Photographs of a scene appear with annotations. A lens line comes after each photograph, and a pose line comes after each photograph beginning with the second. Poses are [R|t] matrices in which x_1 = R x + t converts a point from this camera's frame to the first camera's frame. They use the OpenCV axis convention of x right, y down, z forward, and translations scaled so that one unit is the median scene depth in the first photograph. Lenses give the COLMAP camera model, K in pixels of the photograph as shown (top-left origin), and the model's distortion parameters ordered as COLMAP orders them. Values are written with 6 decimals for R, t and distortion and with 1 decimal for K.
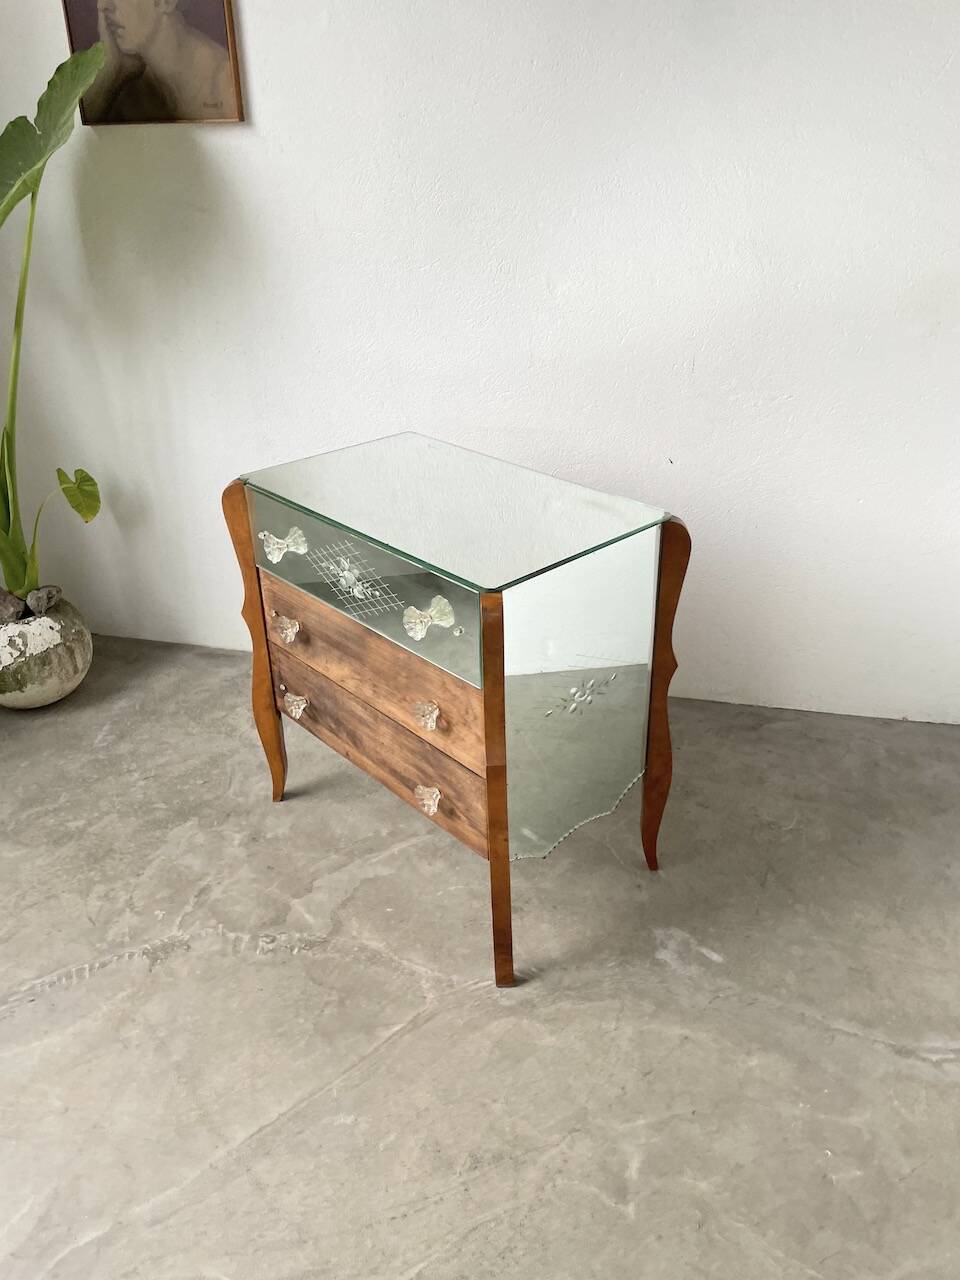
lens RADIAL K [[970.6, 0, 468.6], [0, 970.6, 628.7], [0, 0, 1]] dist [0.081843, -0.111273]
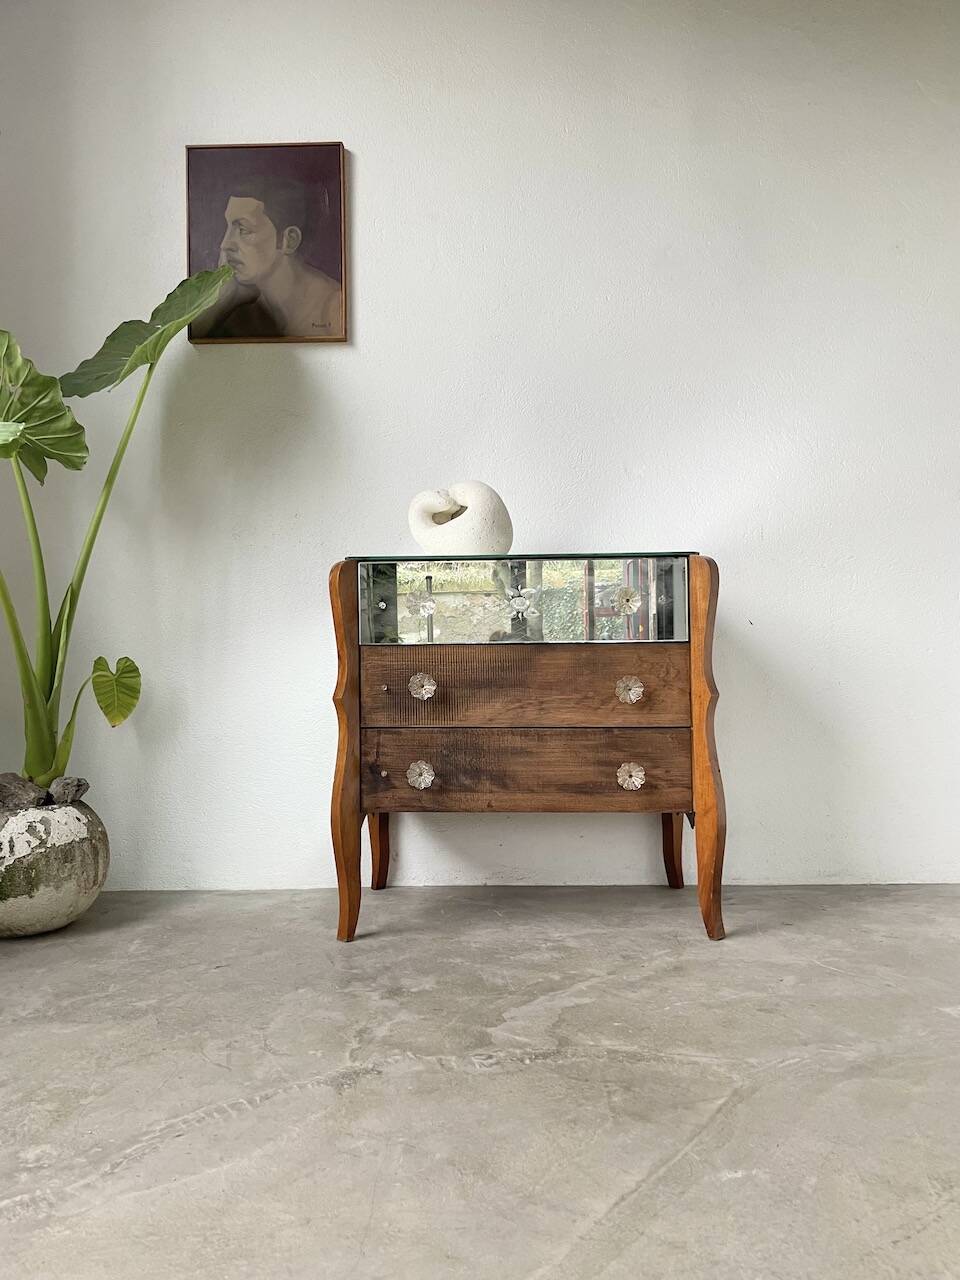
lens RADIAL K [[970.6, 0, 489.0], [0, 970.6, 643.7], [0, 0, 1]] dist [0.081843, -0.111273]
pose [[0.976178, 0.014662, 0.216477, -0.328434], [0.092699, 0.873889, -0.477206, 0.358924], [-0.196174, 0.485905, 0.851711, 0.197597]]
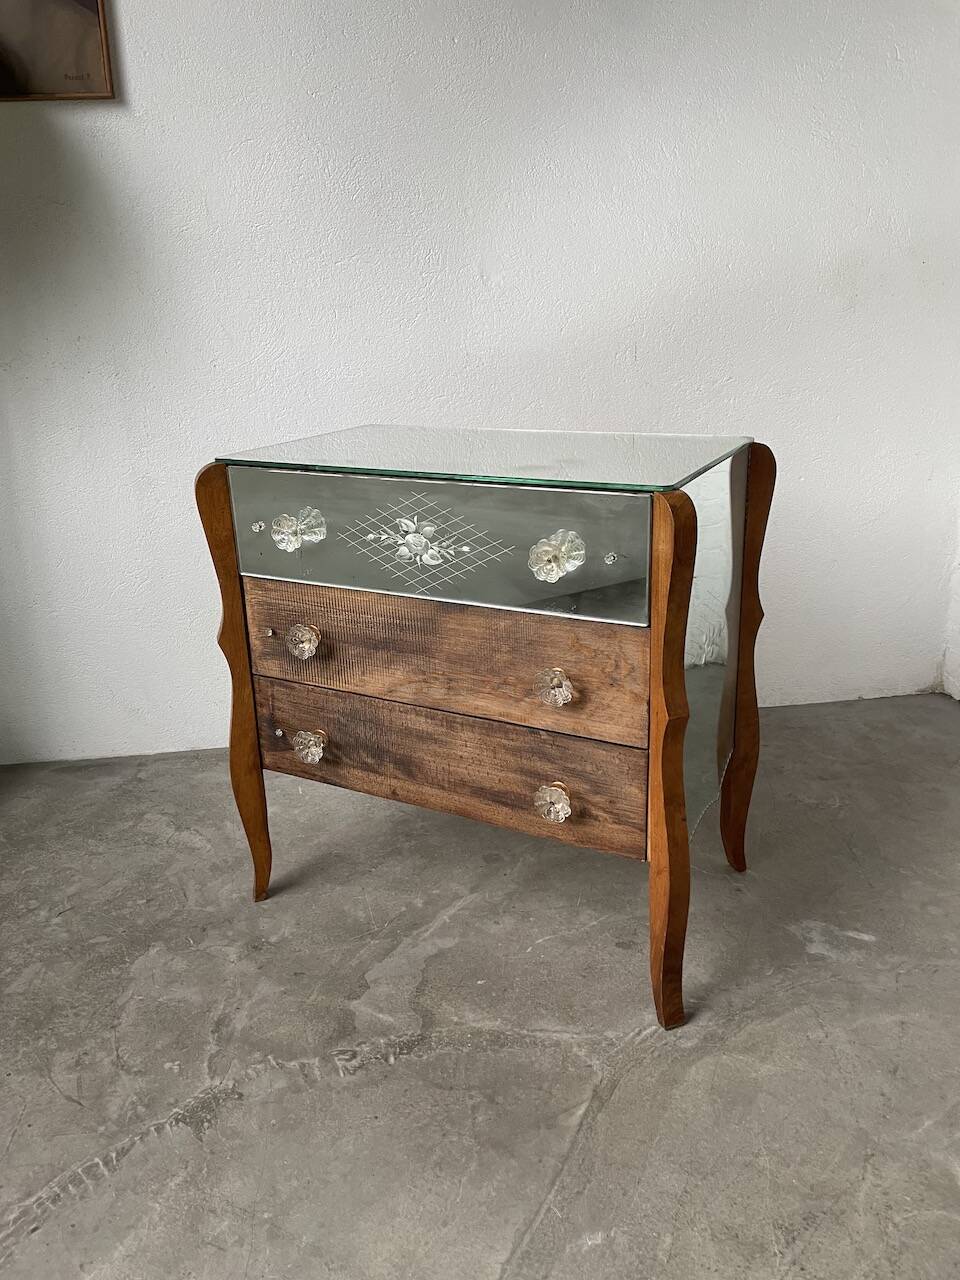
lens RADIAL K [[970.6, 0, 480.1], [0, 970.6, 626.3], [0, 0, 1]] dist [0.081843, -0.111273]
pose [[0.972625, 0.065144, -0.223064, 0.100031], [-0.098099, 0.985280, -0.140000, 0.015180], [0.210660, 0.158050, 0.964698, 0.368942]]
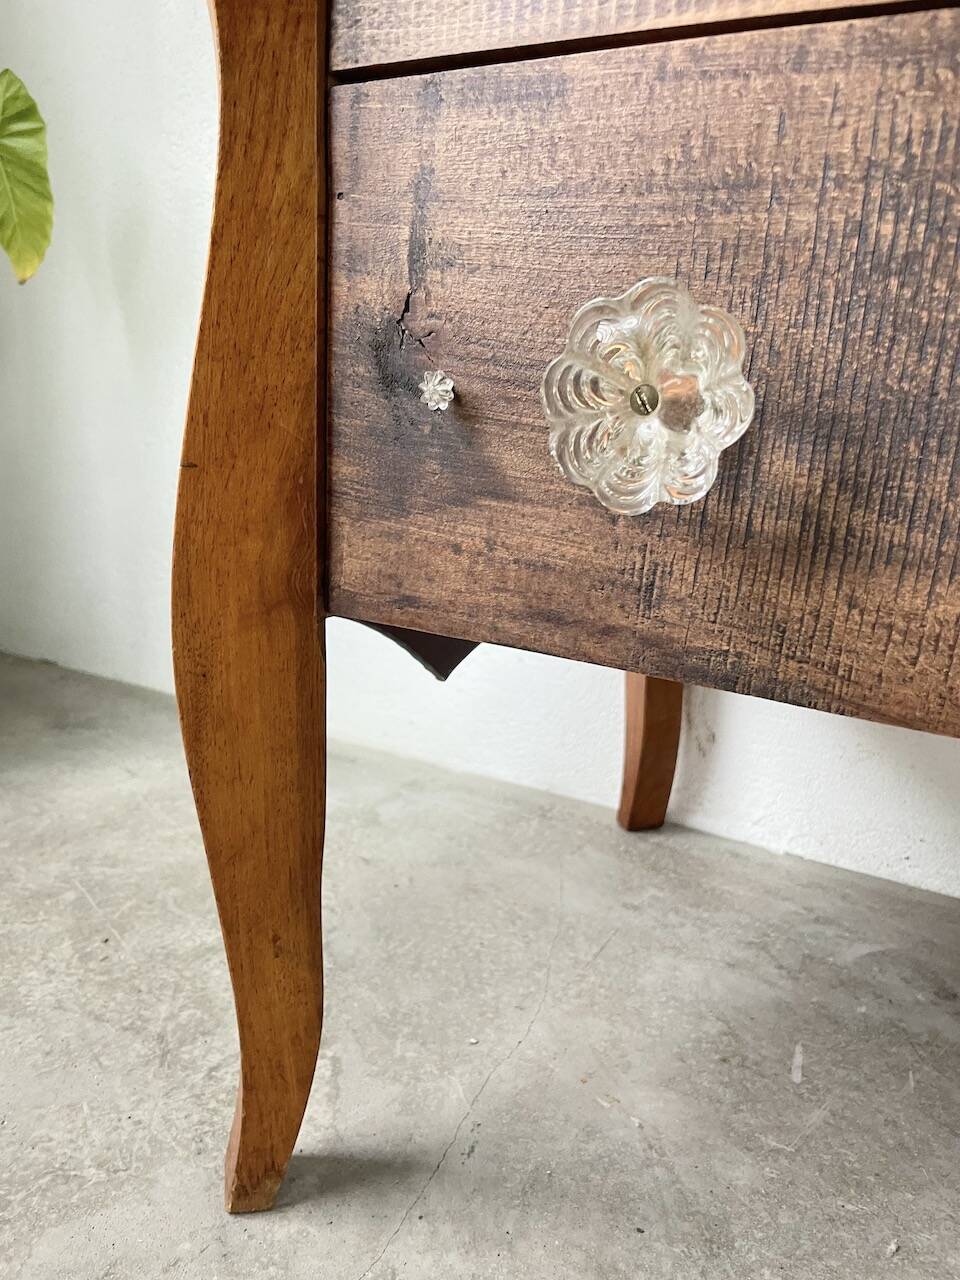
lens RADIAL K [[991.2, 0, 474.0], [0, 991.2, 647.1], [0, 0, 1]] dist [0.050063, -0.084627]
pose [[0.957107, 0.129769, -0.259049, -0.172257], [-0.186516, 0.960151, -0.208138, 0.072333], [0.221716, 0.247527, 0.943171, 0.962418]]
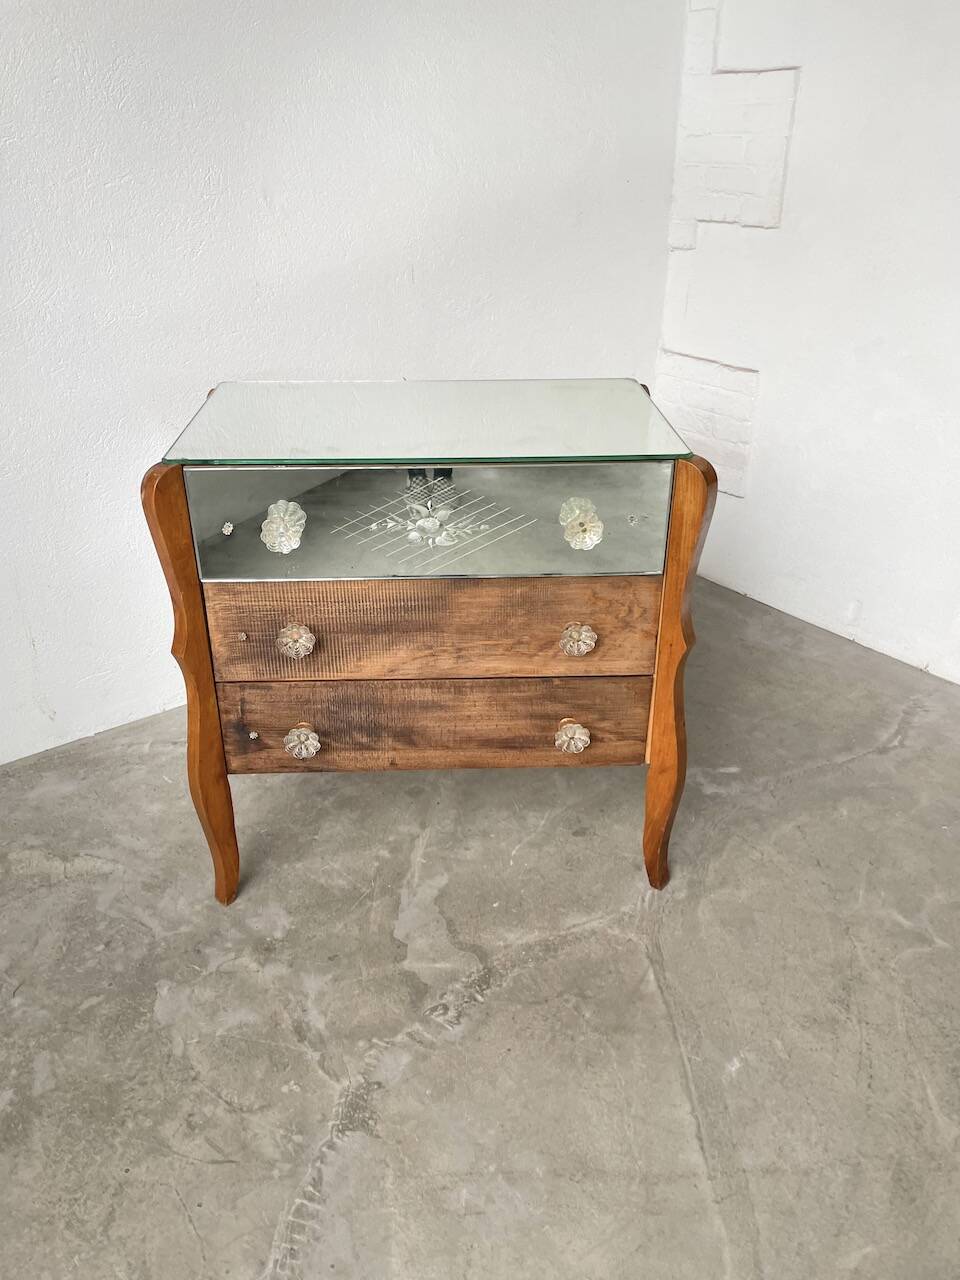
lens RADIAL K [[970.6, 0, 469.4], [0, 970.6, 629.6], [0, 0, 1]] dist [0.081843, -0.111273]
pose [[0.958330, -0.115415, 0.261310, -0.247789], [0.114887, 0.993227, 0.017349, -0.067151], [-0.261542, 0.013395, 0.965099, 0.340138]]
